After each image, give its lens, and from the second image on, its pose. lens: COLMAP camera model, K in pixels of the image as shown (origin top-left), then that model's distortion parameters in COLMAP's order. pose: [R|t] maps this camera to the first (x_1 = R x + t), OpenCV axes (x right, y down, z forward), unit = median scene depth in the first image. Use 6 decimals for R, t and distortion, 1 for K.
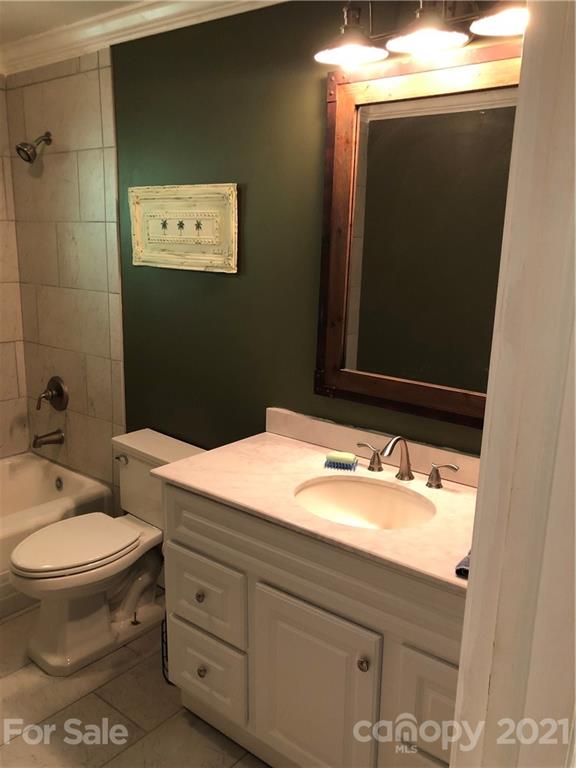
lens RADIAL K [[633.1, 0, 292.5], [0, 633.1, 395.5], [0, 0, 1]] dist [0.026023, -0.013440]
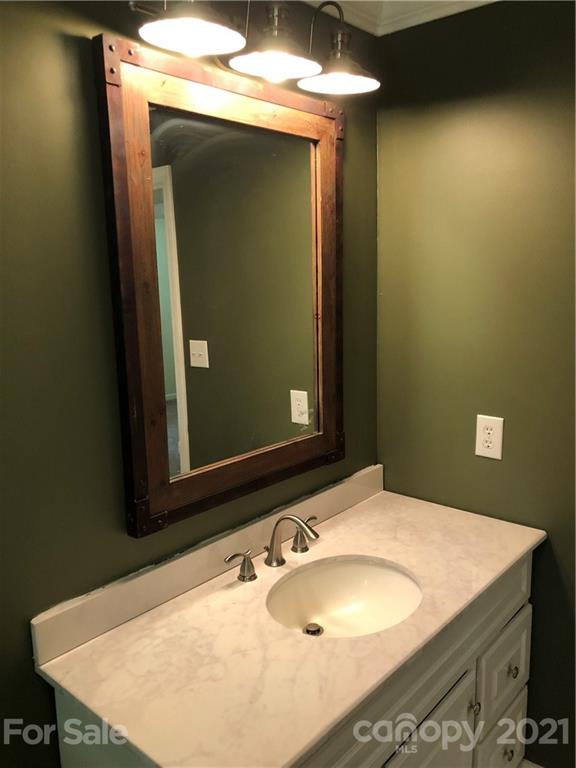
lens RADIAL K [[633.1, 0, 293.2], [0, 633.1, 392.3], [0, 0, 1]] dist [0.026023, -0.013440]
pose [[0.041466, -0.219547, 0.974720, -0.545087], [0.266254, 0.942711, 0.201011, -0.227131], [-0.963011, 0.251188, 0.097546, 0.753726]]
